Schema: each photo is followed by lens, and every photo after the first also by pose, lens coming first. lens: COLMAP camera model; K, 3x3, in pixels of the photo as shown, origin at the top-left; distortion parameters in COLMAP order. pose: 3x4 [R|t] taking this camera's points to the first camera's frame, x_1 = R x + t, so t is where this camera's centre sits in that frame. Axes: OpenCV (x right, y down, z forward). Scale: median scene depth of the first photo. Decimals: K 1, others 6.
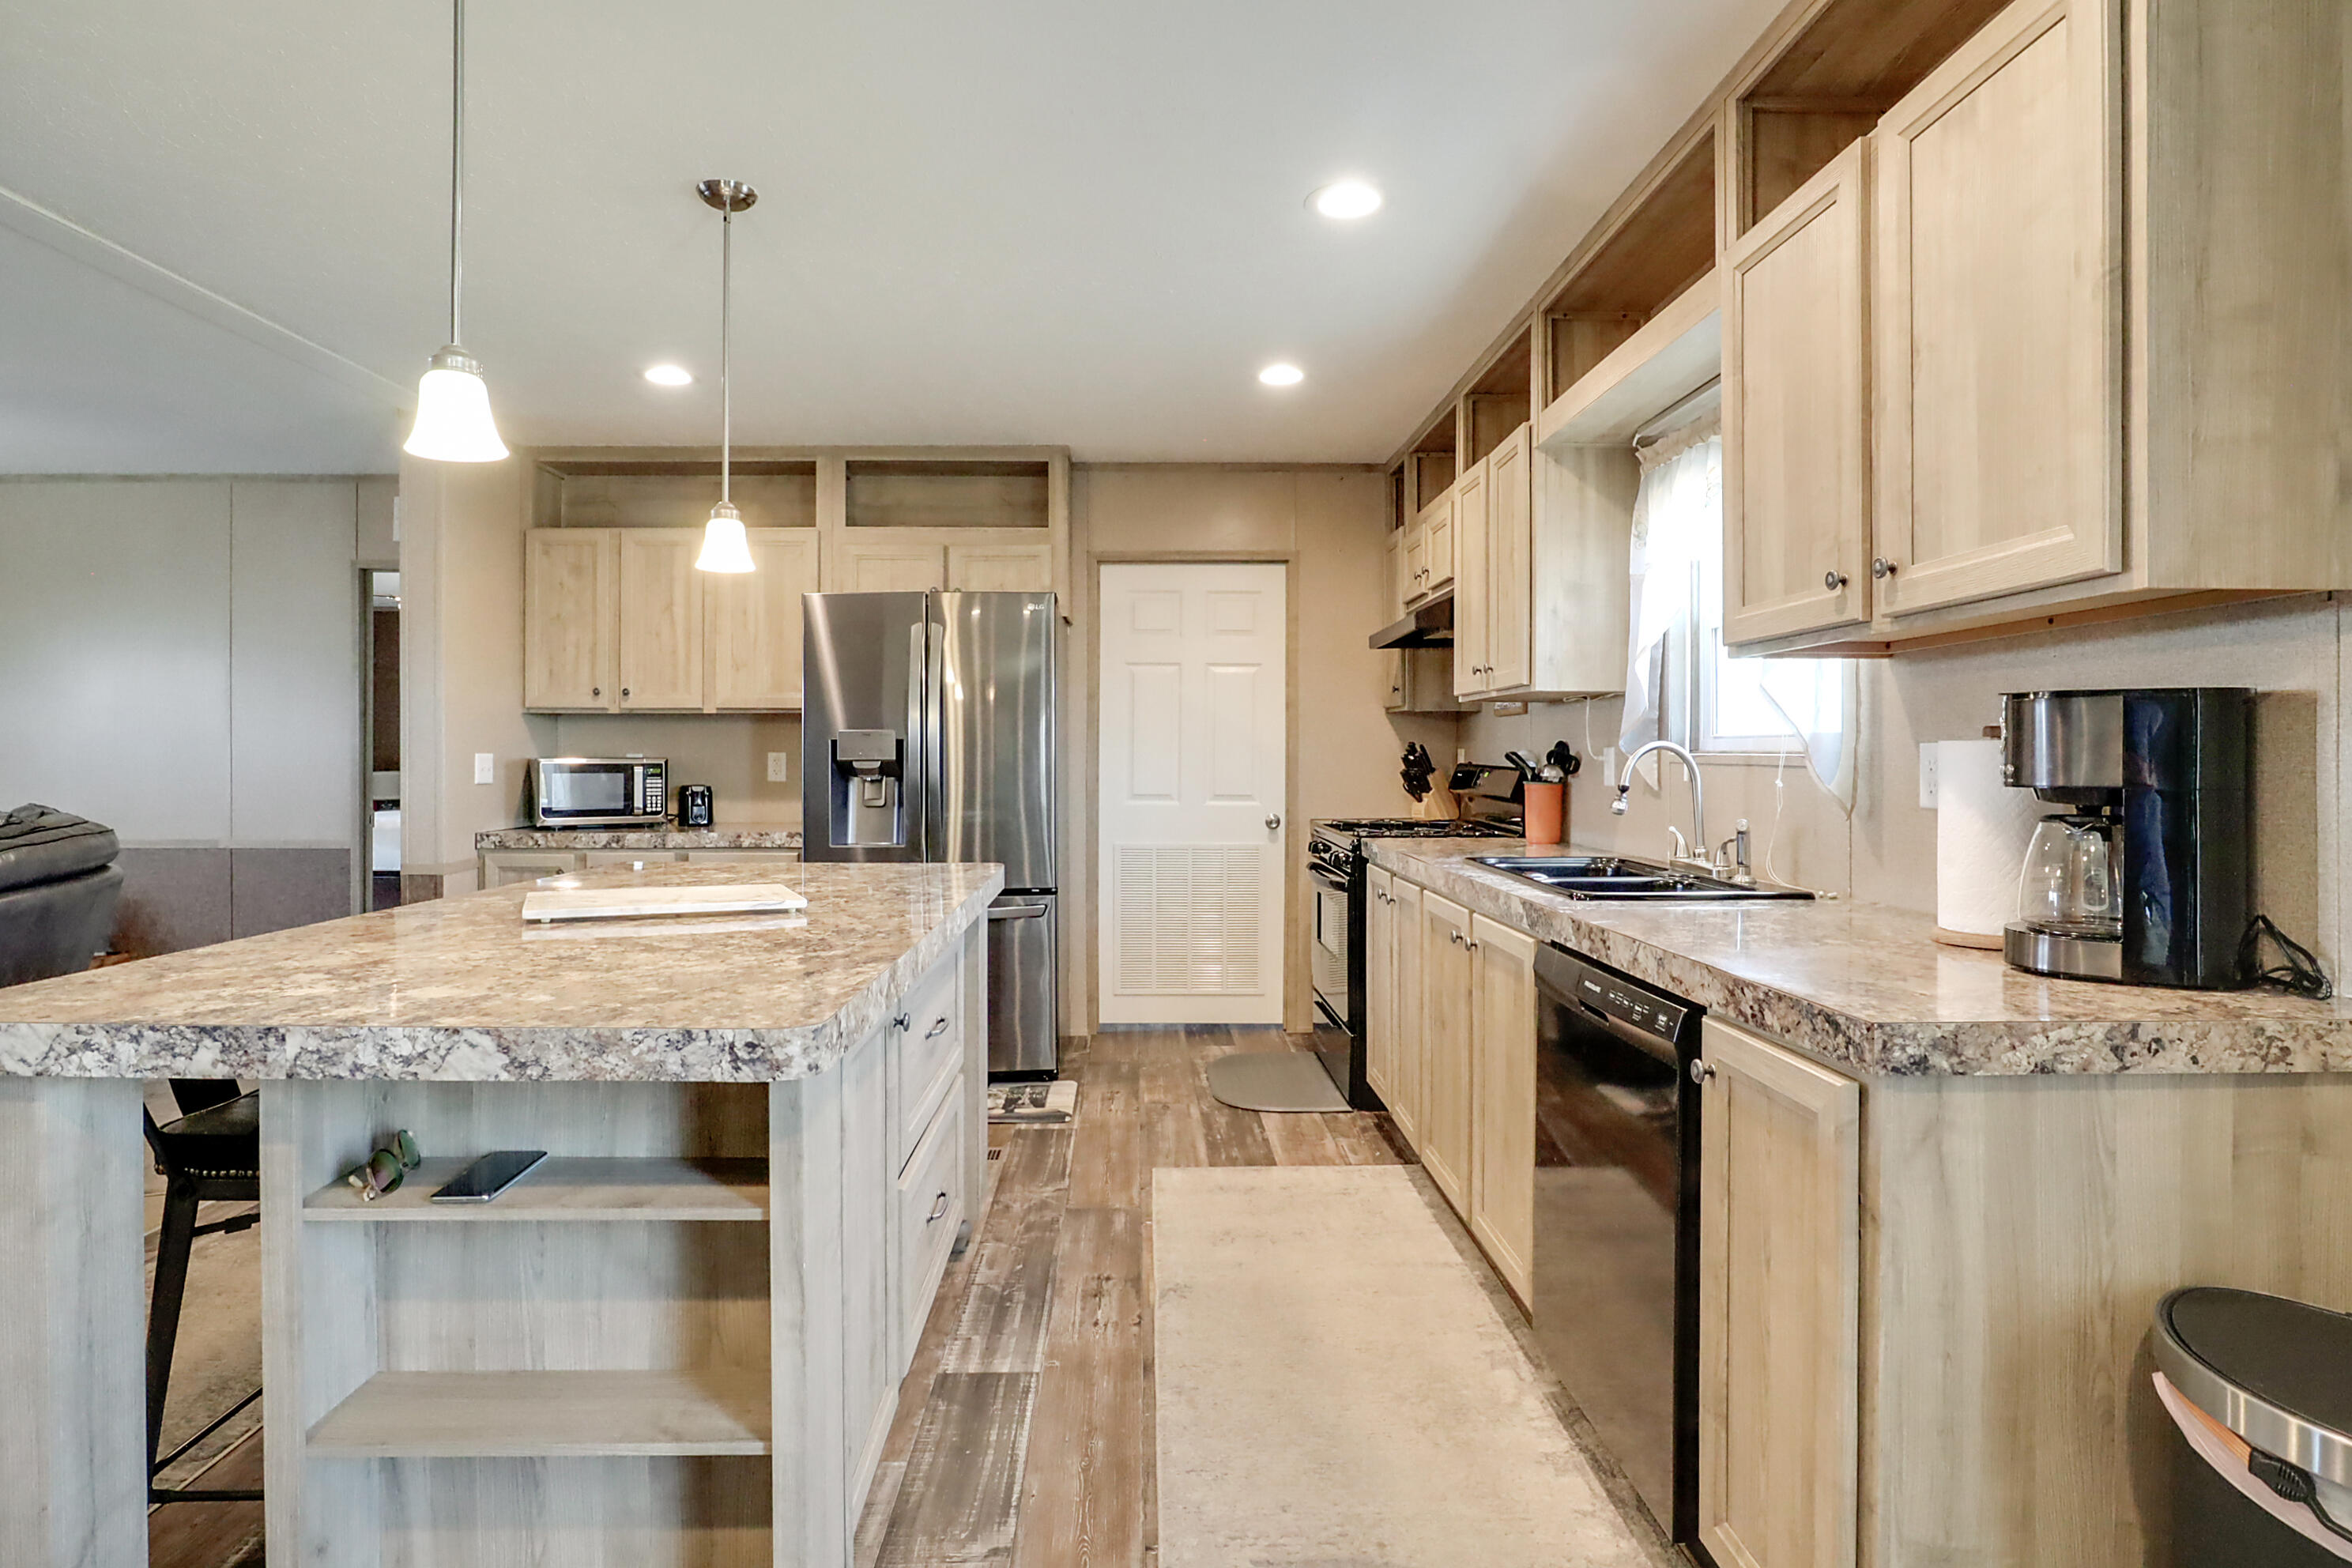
lens RADIAL K [[1223.5, 0, 1163.5], [0, 1223.5, 760.3], [0, 0, 1]] dist [-0.026526, 0.003389]
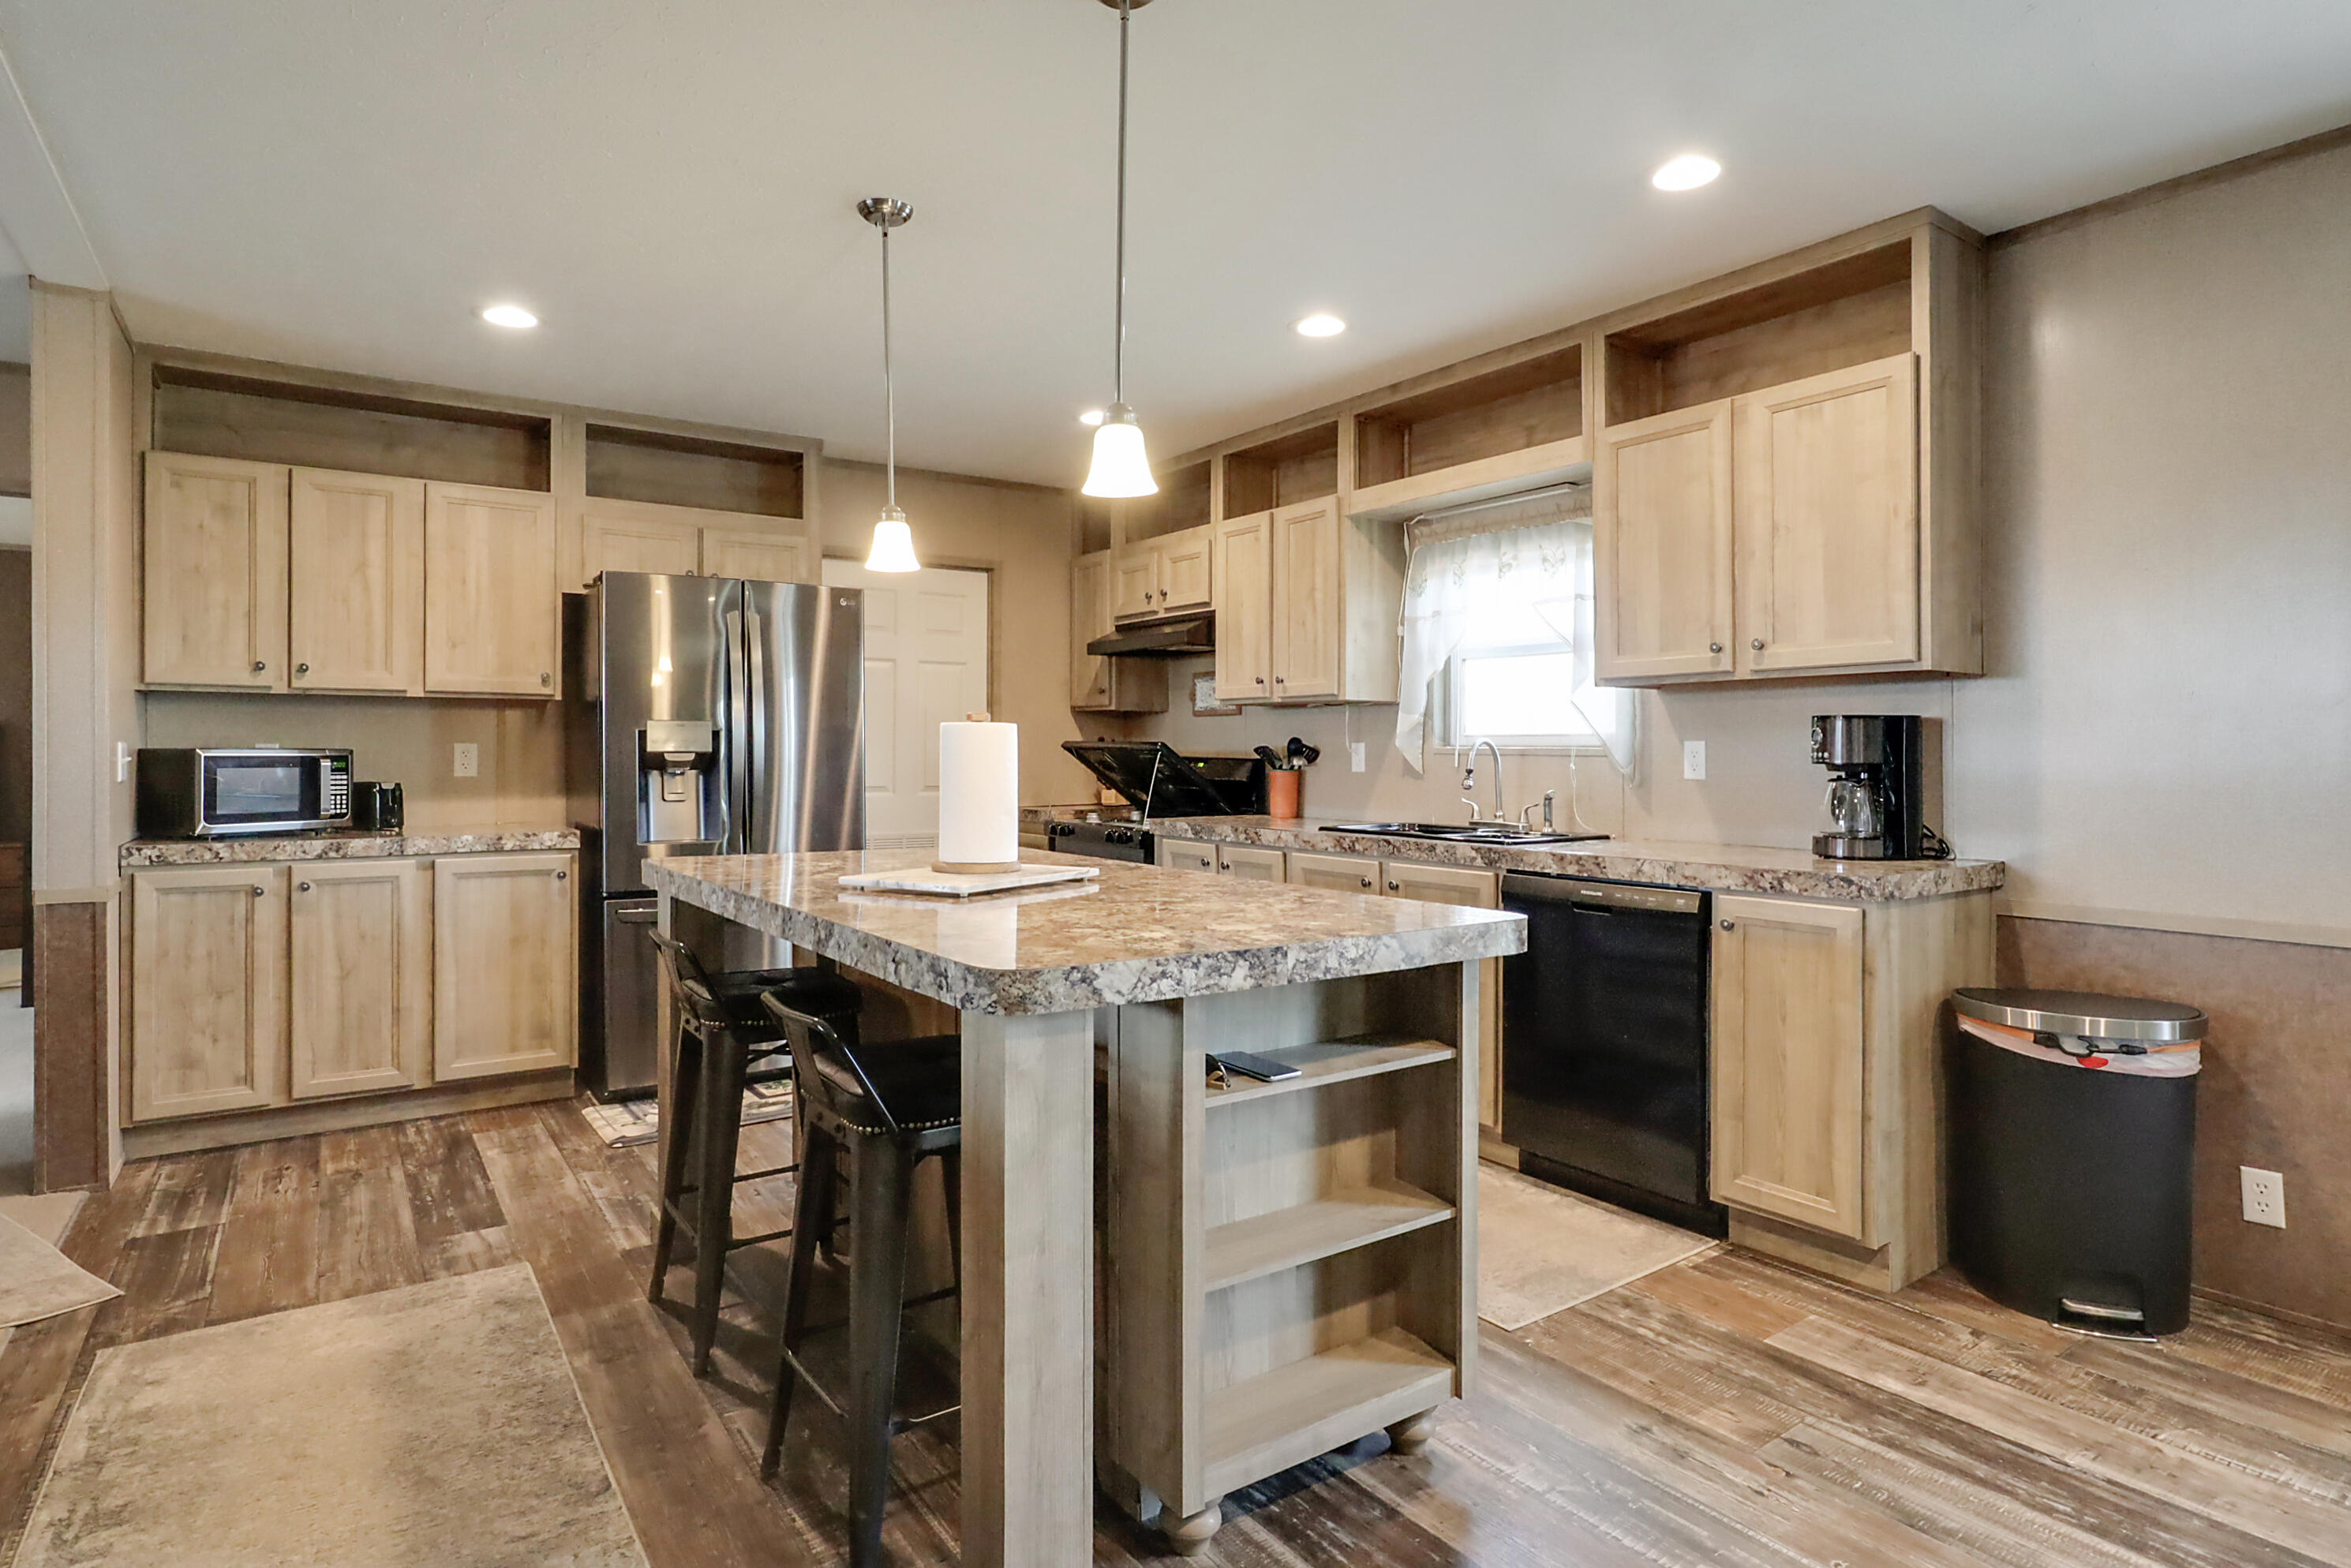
lens RADIAL K [[1222.9, 0, 1181.0], [0, 1222.9, 769.0], [0, 0, 1]] dist [-0.026526, 0.003389]
pose [[0.826414, -0.003955, 0.563049, -0.456214], [-0.000589, 0.999969, 0.007887, 0.006095], [-0.563062, -0.006849, 0.826386, -0.007191]]
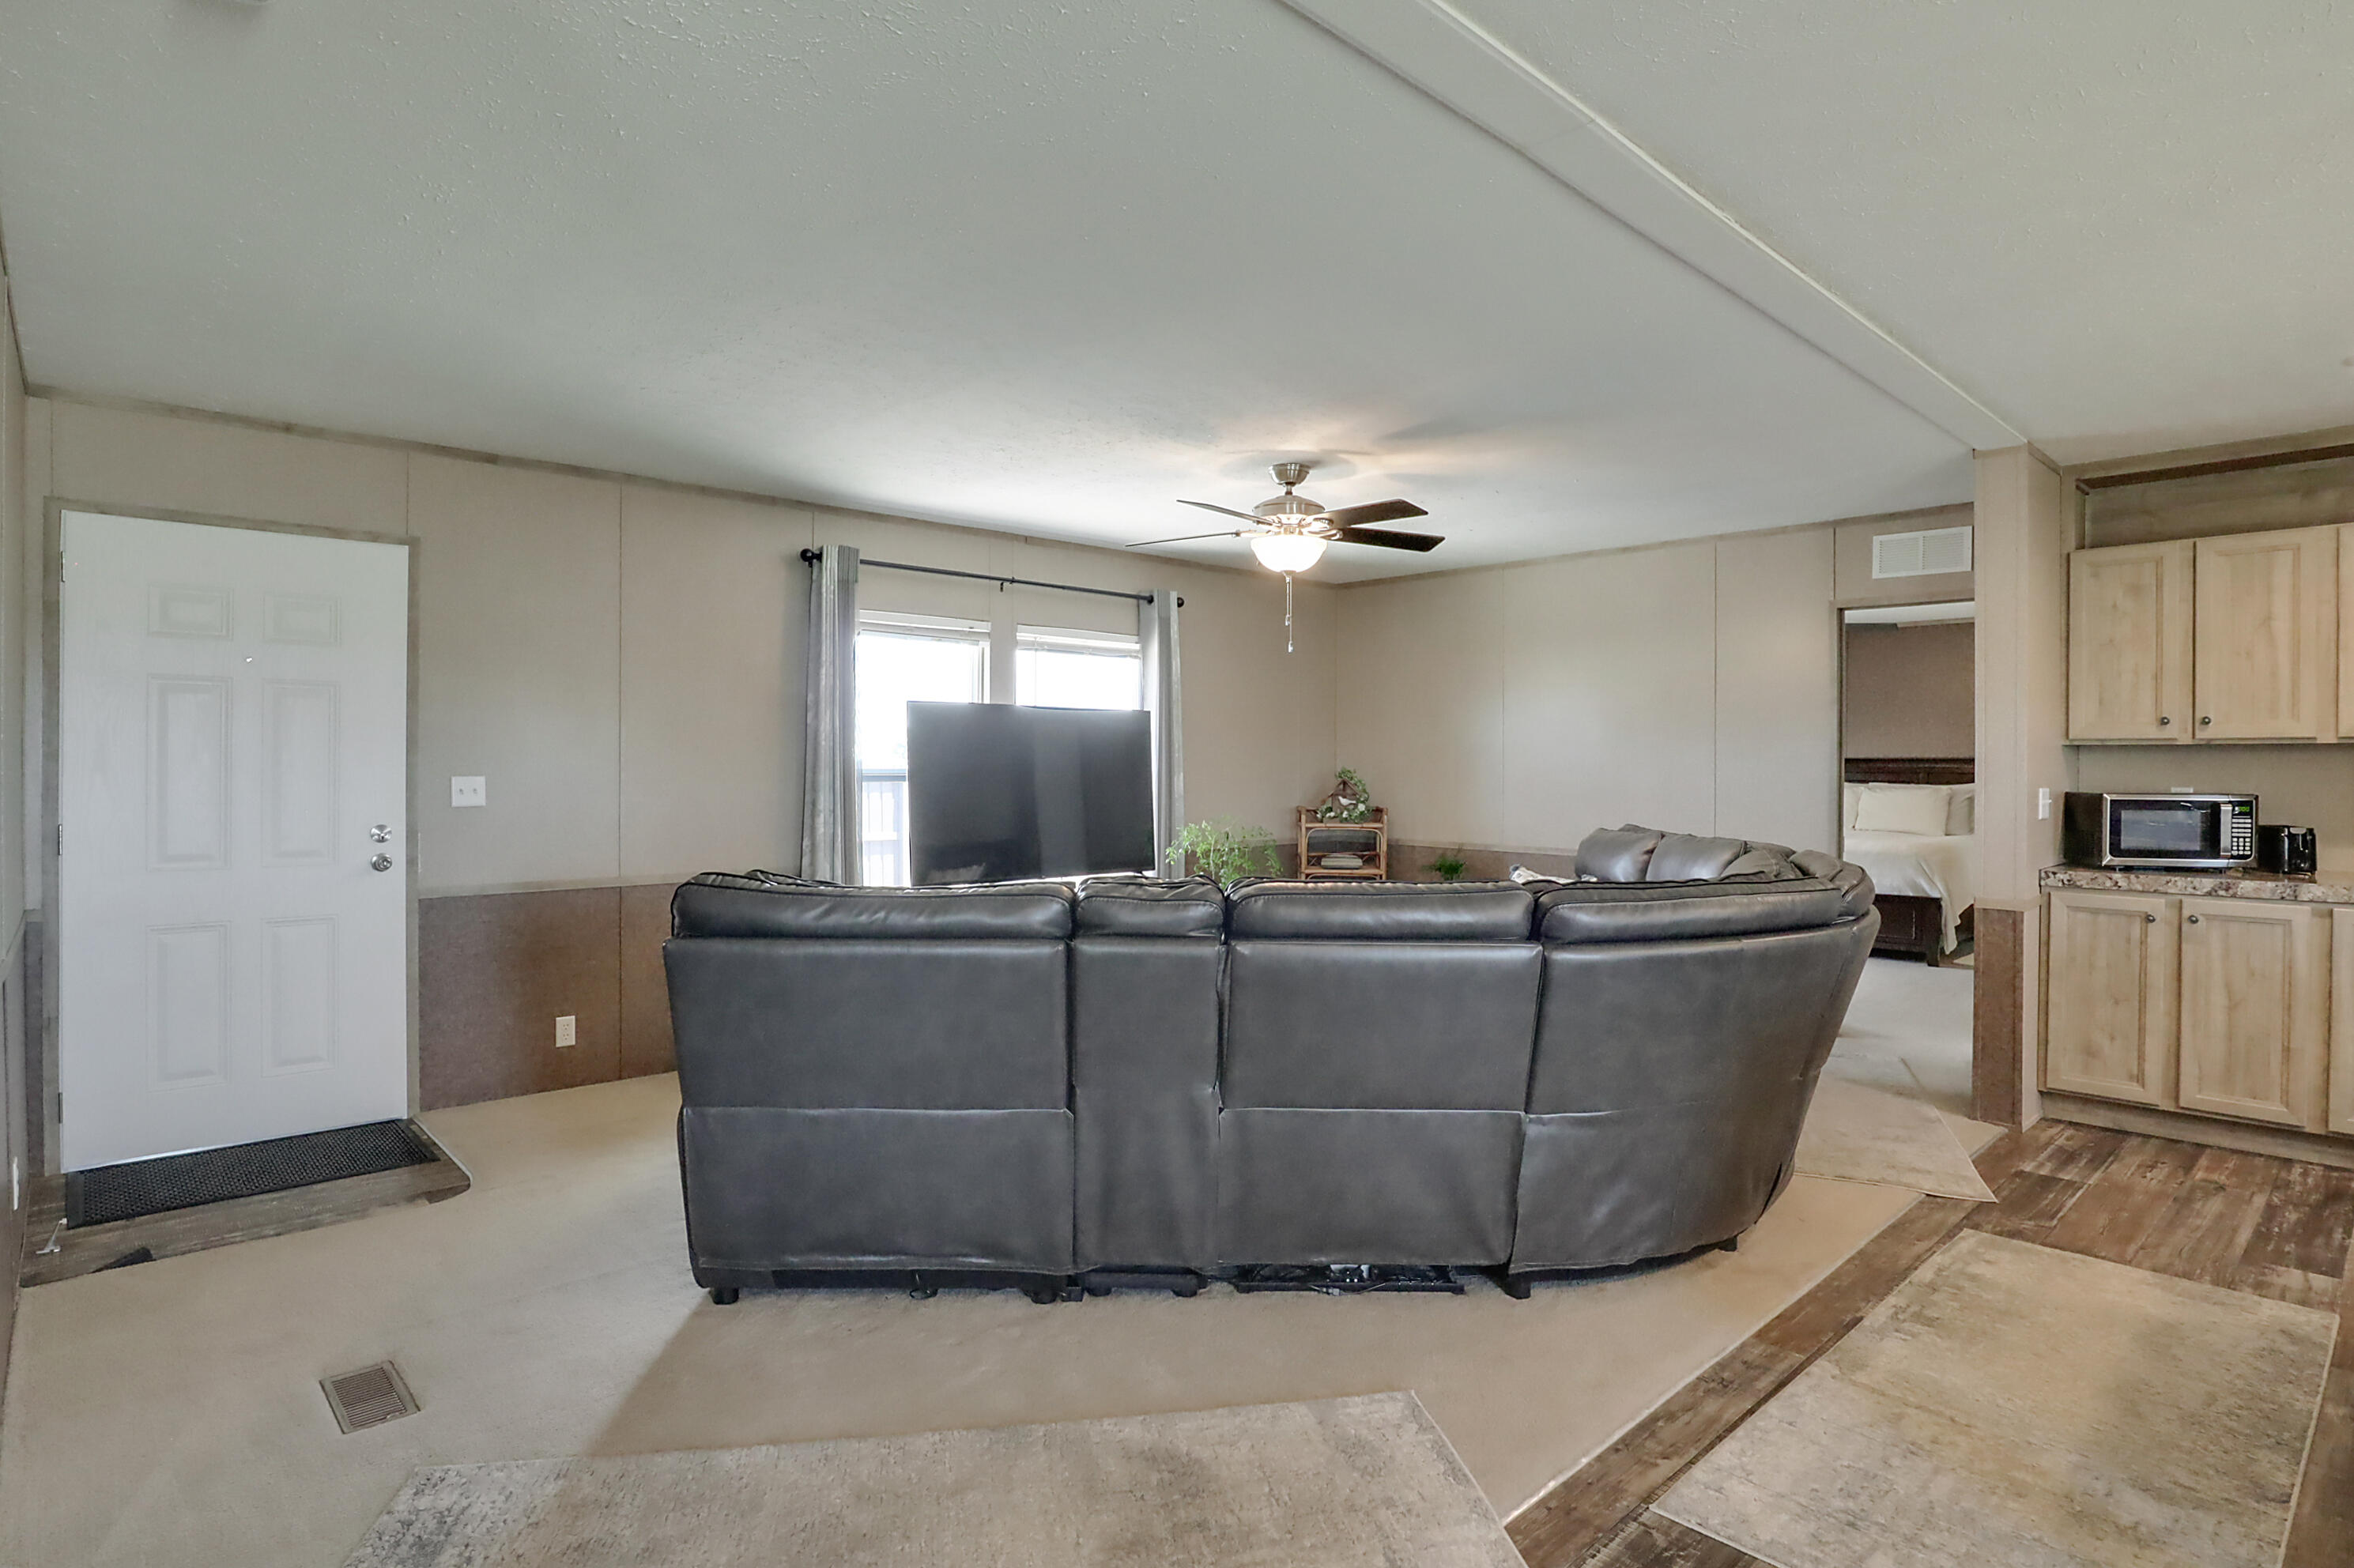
lens RADIAL K [[1224.4, 0, 1160.6], [0, 1224.4, 761.5], [0, 0, 1]] dist [-0.026526, 0.003389]
pose [[0.659529, -0.000850, -0.751679, -0.313759], [-0.002449, 0.999992, -0.003279, -0.022687], [0.751675, 0.004003, 0.659521, -0.190251]]
